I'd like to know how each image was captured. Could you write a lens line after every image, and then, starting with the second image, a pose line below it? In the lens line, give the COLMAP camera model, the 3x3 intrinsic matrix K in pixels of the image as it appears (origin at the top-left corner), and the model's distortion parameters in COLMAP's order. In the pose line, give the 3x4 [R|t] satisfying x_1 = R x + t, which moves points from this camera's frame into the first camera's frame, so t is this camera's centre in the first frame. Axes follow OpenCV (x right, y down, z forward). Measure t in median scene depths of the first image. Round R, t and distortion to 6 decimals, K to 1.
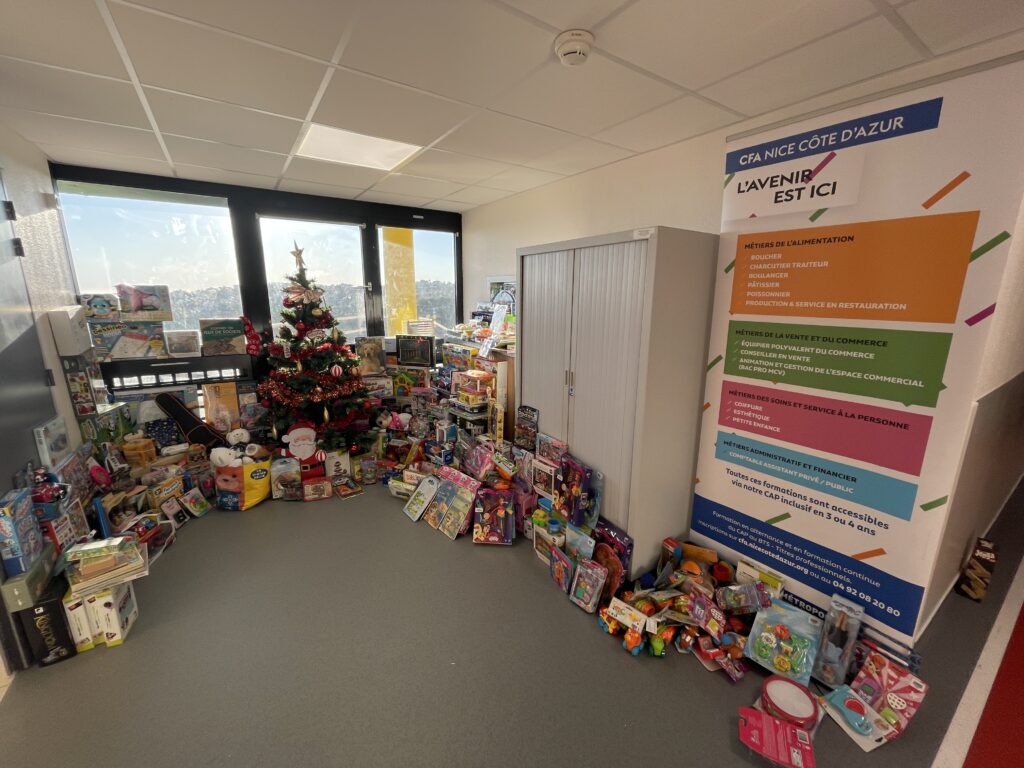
lens RADIAL K [[413.7, 0, 511.7], [0, 413.7, 385.7], [0, 0, 1]] dist [-0.000706, -0.000427]
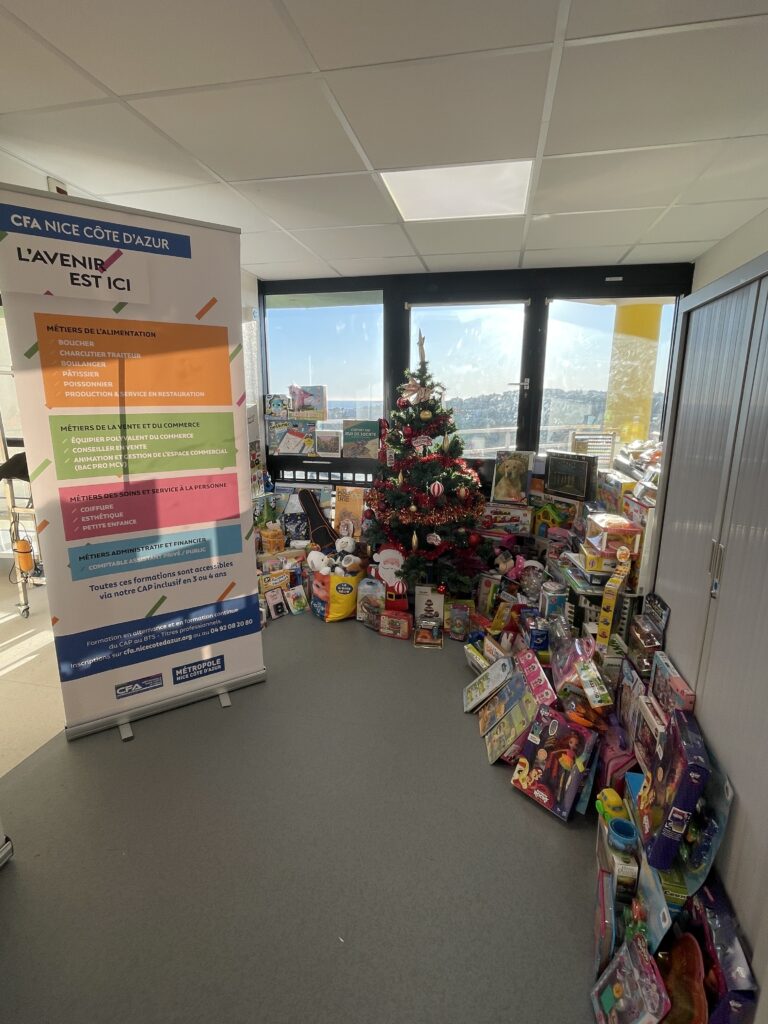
lens RADIAL K [[506.8, 0, 381.8], [0, 506.8, 515.3], [0, 0, 1]] dist [-0.008354, -0.000030]
pose [[0.689185, 0.160414, -0.706605, 0.271830], [-0.158856, 0.984912, 0.068655, -0.047441], [0.706957, 0.064933, 0.704270, 0.322231]]
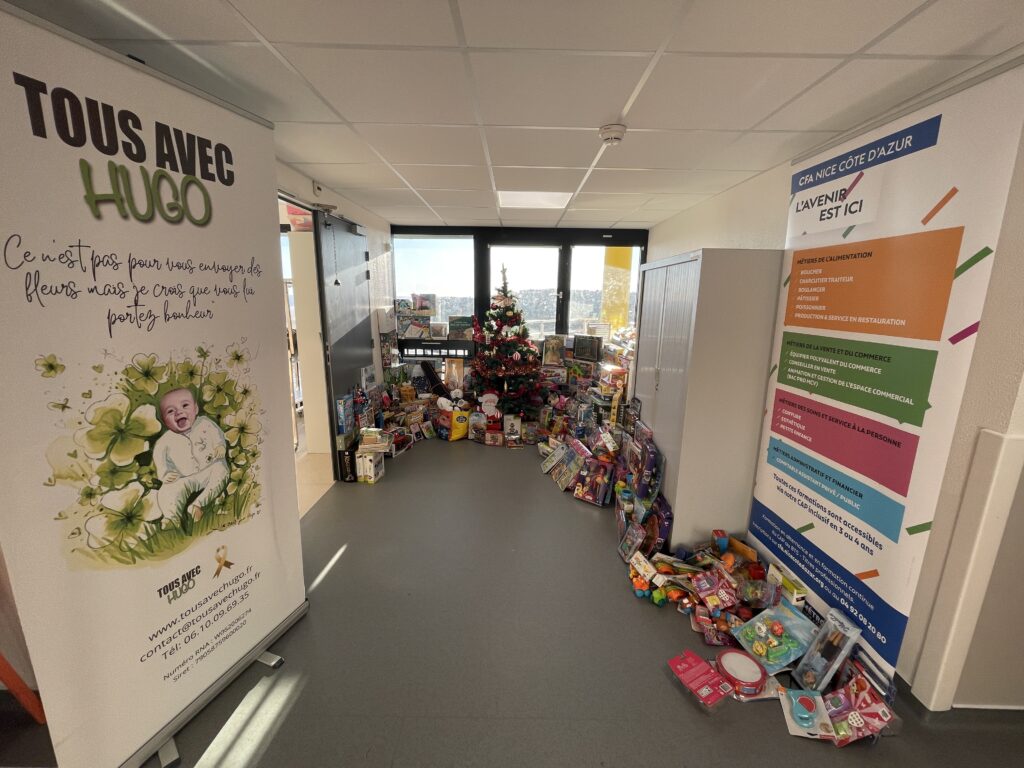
lens RADIAL K [[412.1, 0, 514.1], [0, 412.1, 386.3], [0, 0, 1]] dist [0.002906, 0.000021]
pose [[0.828985, 0.125774, -0.544945, 0.442595], [-0.131871, 0.990869, 0.028089, 0.033964], [0.543502, 0.048577, 0.838001, -0.201492]]
